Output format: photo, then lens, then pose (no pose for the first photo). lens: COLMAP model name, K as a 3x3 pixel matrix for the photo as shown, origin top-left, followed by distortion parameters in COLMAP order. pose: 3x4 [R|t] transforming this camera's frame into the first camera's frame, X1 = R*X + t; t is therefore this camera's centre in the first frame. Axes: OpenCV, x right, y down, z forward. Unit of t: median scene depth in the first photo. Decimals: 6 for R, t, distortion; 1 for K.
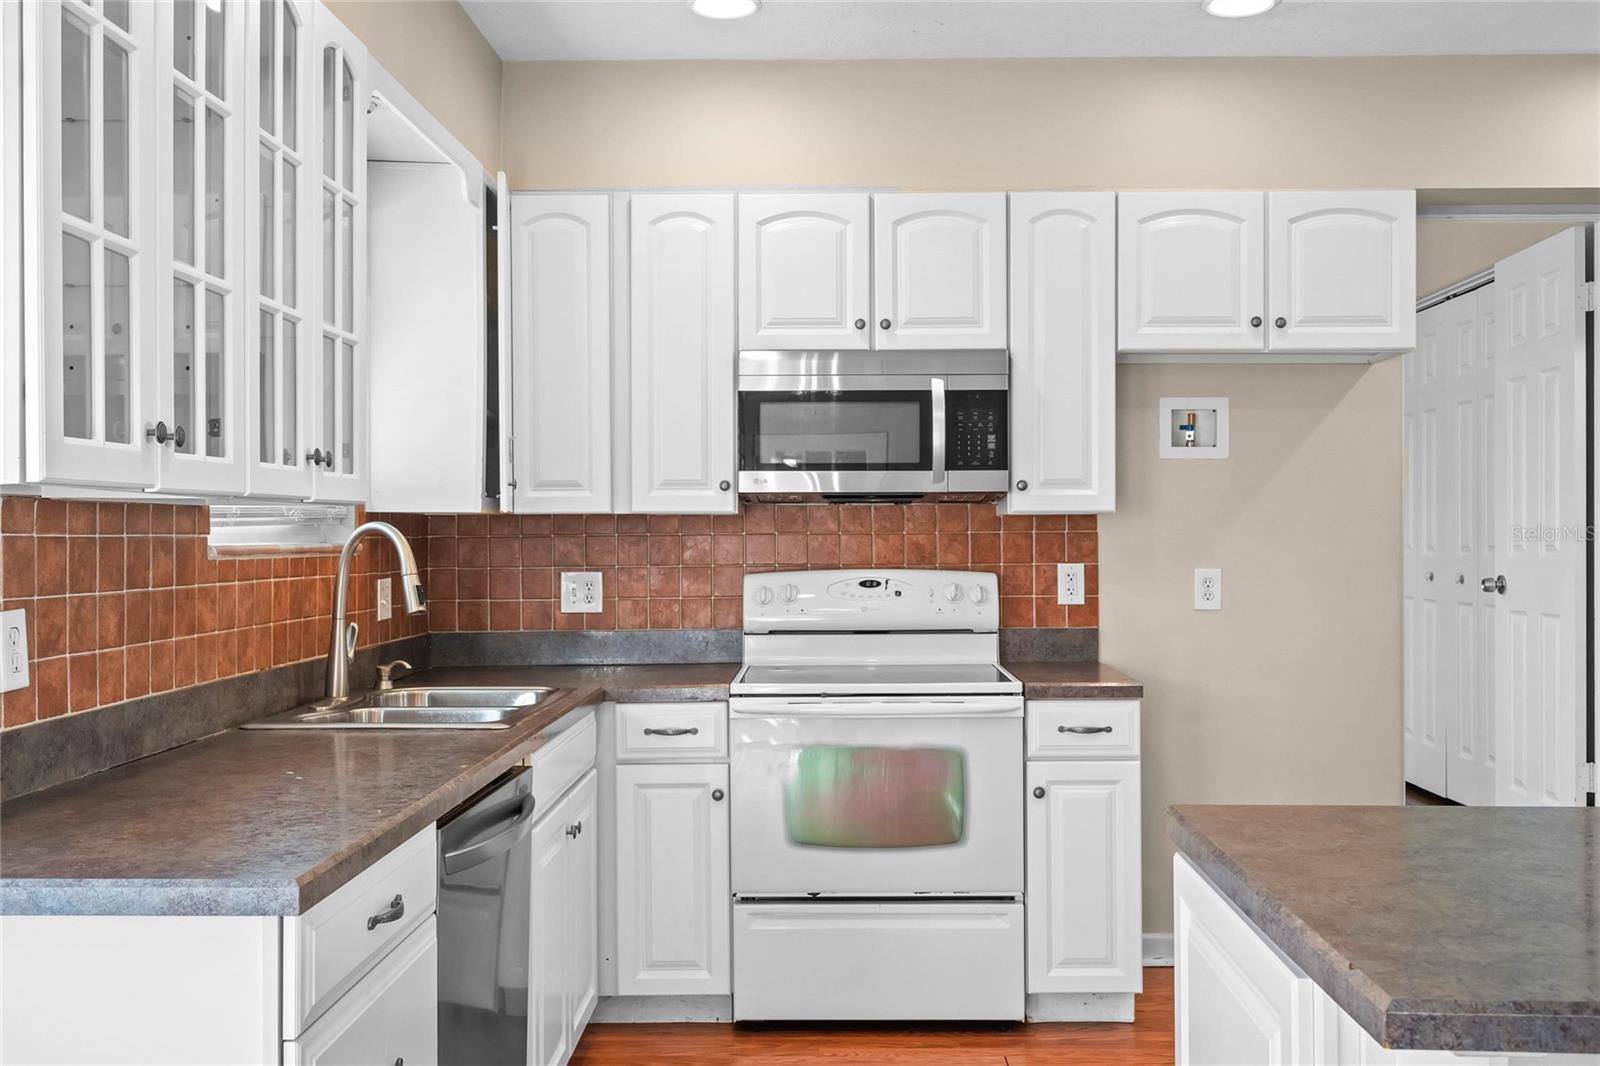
lens RADIAL K [[1495.4, 0, 801.4], [0, 1495.4, 530.1], [0, 0, 1]] dist [-0.008248, 0.000000]
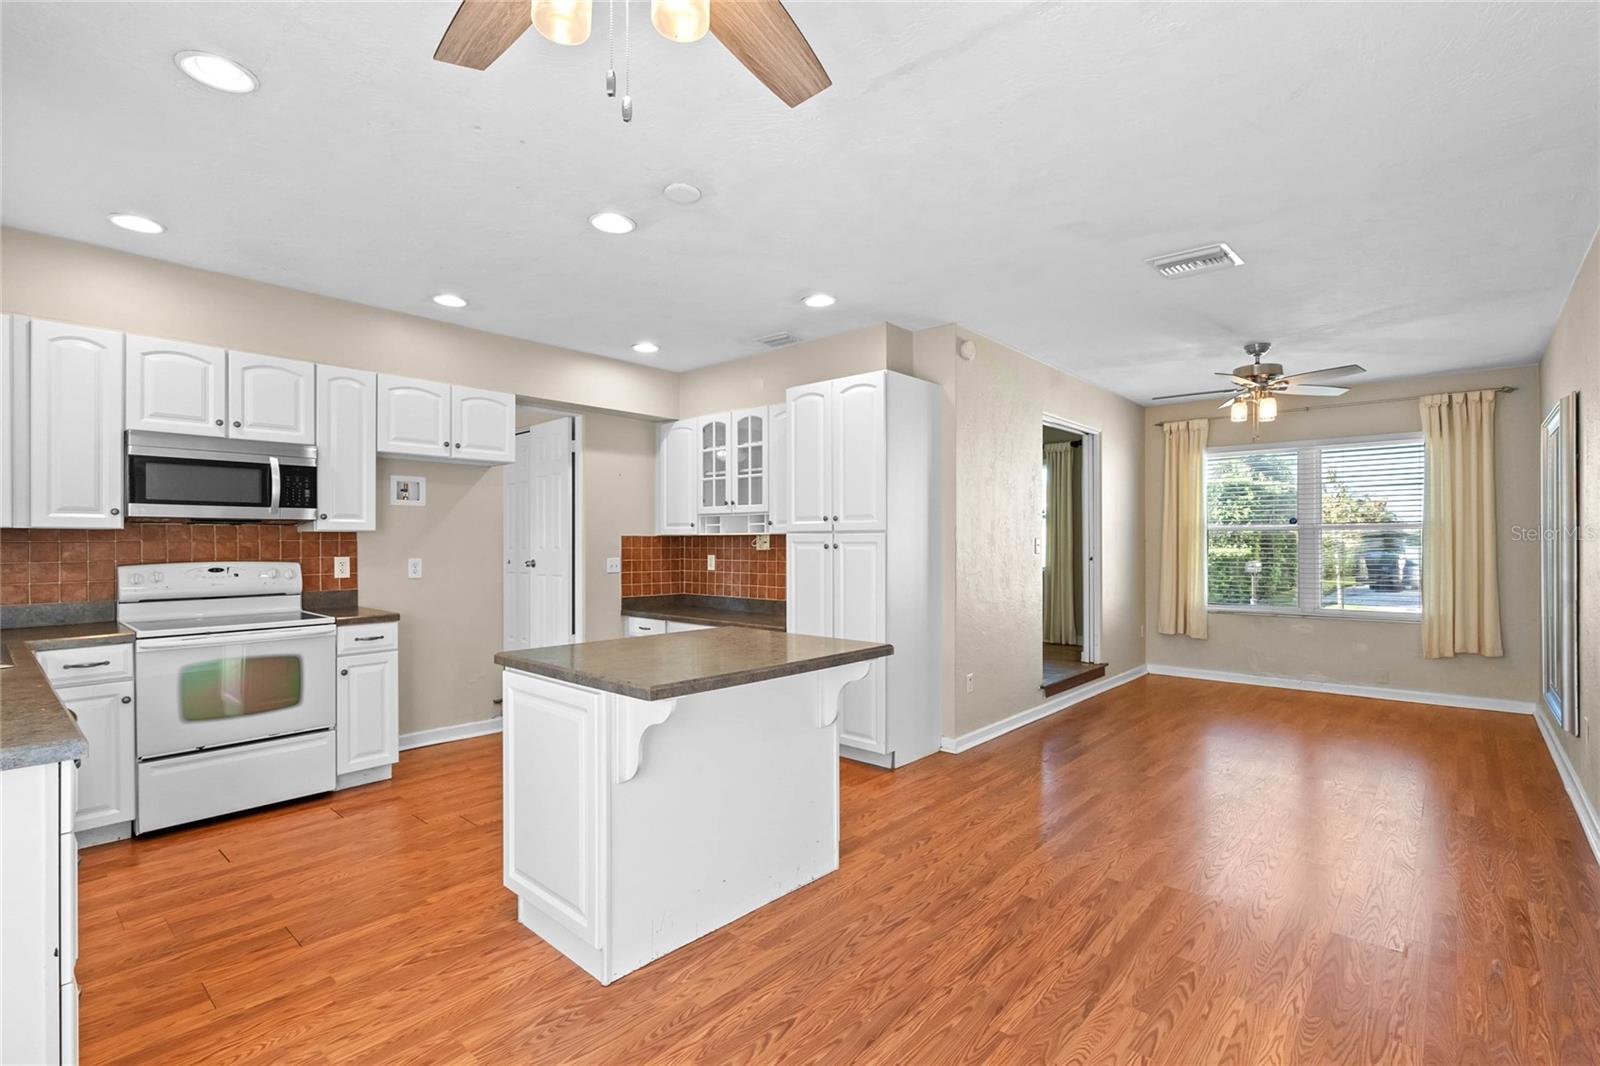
lens RADIAL K [[738.1, 0, 804.4], [0, 738.1, 542.7], [0, 0, 1]] dist [-0.001563, 0.000655]
pose [[0.639284, 0.001484, 0.768969, -0.187668], [-0.005309, 0.999983, 0.002484, -0.001883], [-0.768953, -0.005671, 0.639281, -0.086496]]
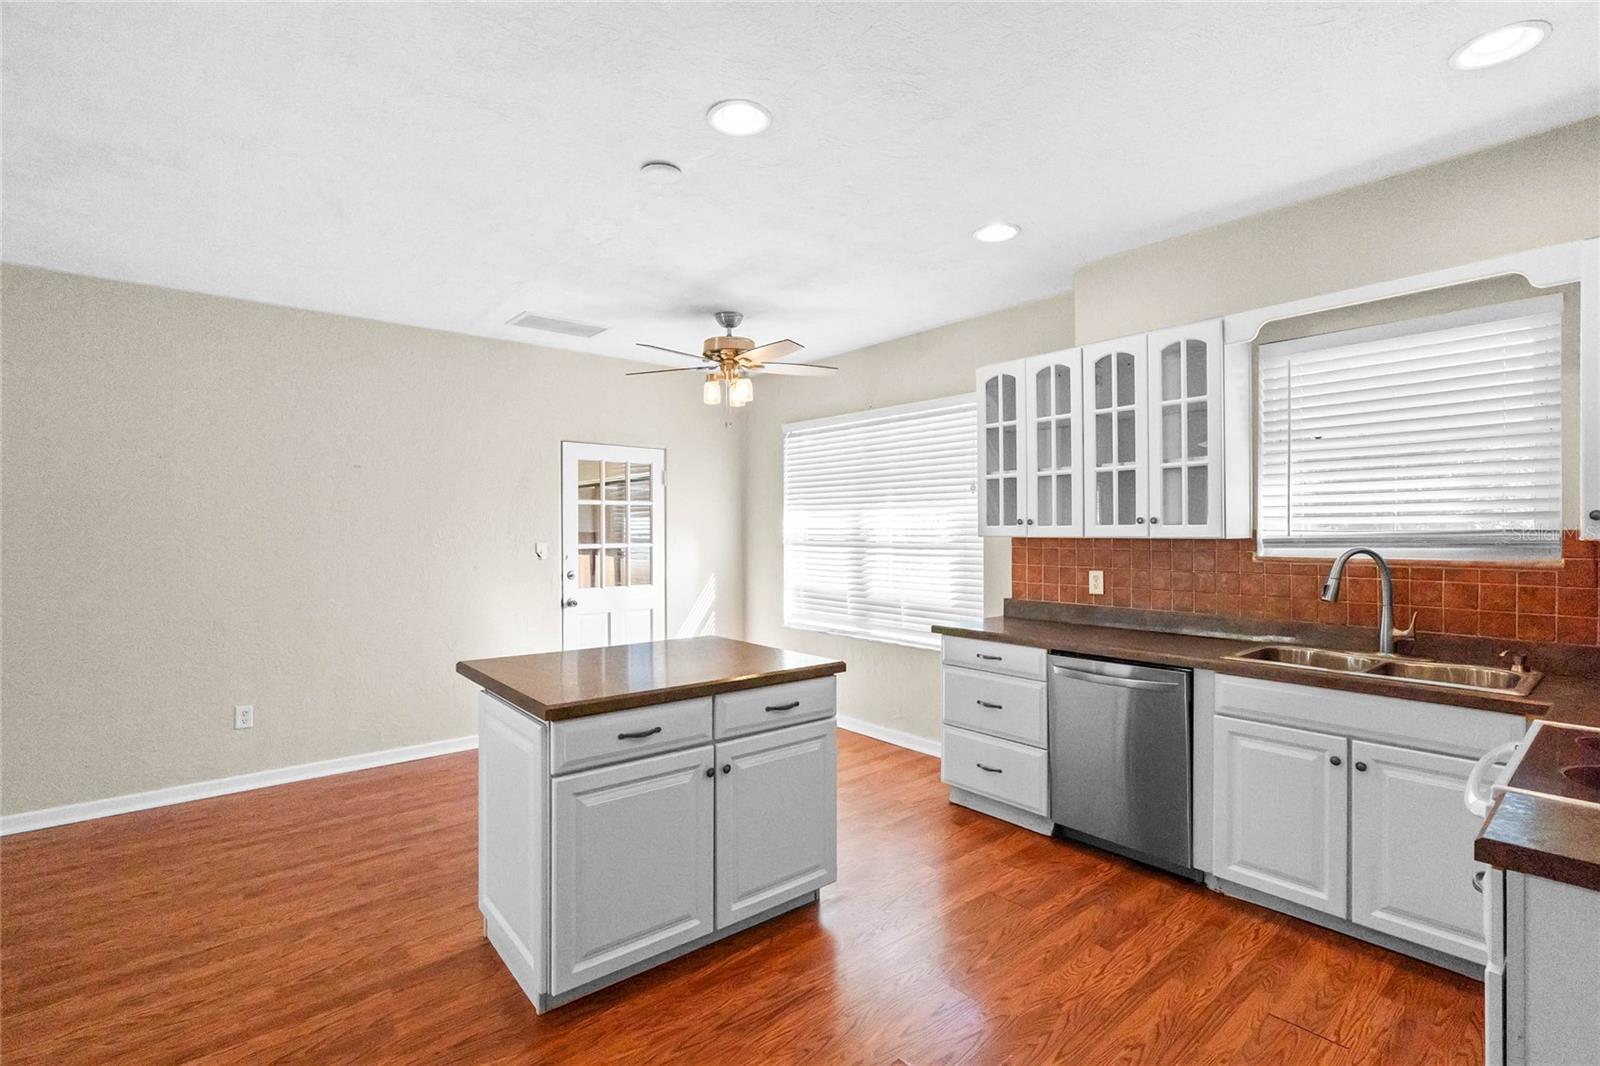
lens RADIAL K [[738.1, 0, 800.3], [0, 738.1, 540.8], [0, 0, 1]] dist [-0.001563, 0.000655]
pose [[-0.749608, 0.011024, -0.661790, 0.581306], [0.004748, 0.999925, 0.011278, -0.019594], [0.661865, 0.005312, -0.749605, 0.965655]]
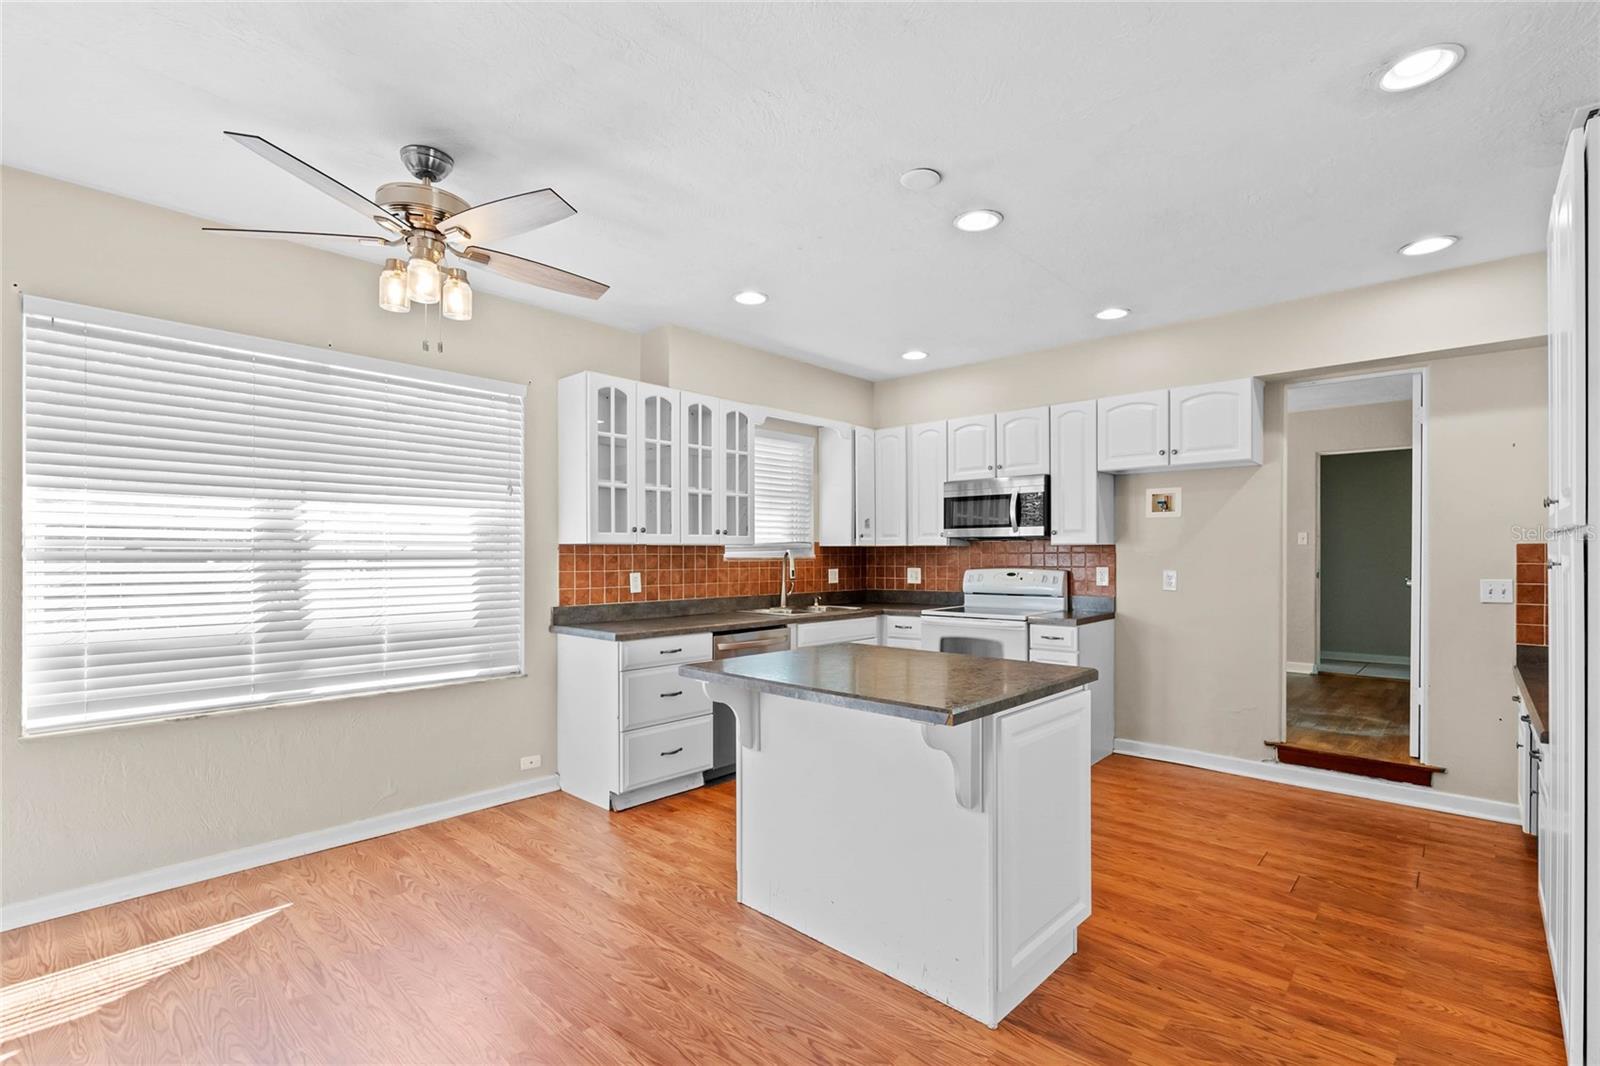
lens RADIAL K [[738.1, 0, 805.1], [0, 738.1, 554.4], [0, 0, 1]] dist [-0.001563, 0.000655]
pose [[0.754467, 0.002476, -0.656333, 0.601345], [0.002000, 0.999980, 0.006071, -0.003936], [0.656334, -0.005893, 0.754447, -0.107626]]
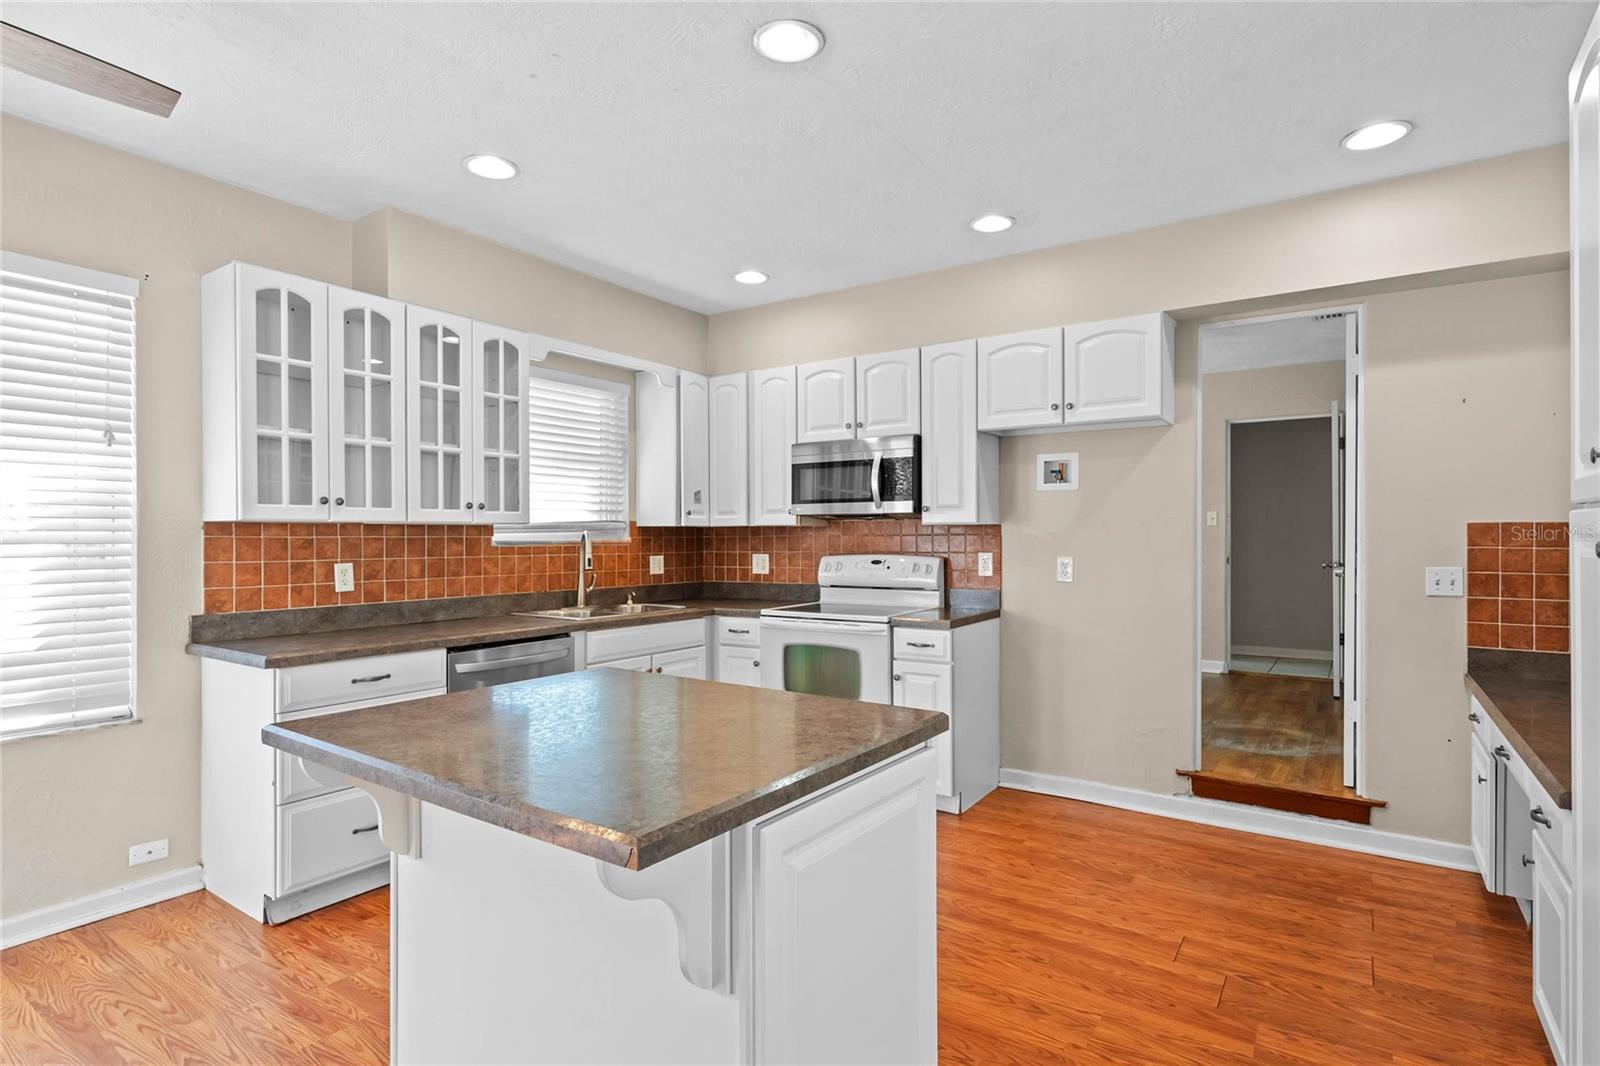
lens RADIAL K [[815.7, 0, 806.5], [0, 815.7, 536.5], [0, 0, 1]] dist [0.002090, 0.001443]
pose [[0.839886, 0.001358, -0.542762, 0.558595], [0.001697, 0.999985, 0.005127, -0.001938], [0.542761, -0.005227, 0.839871, 0.095347]]
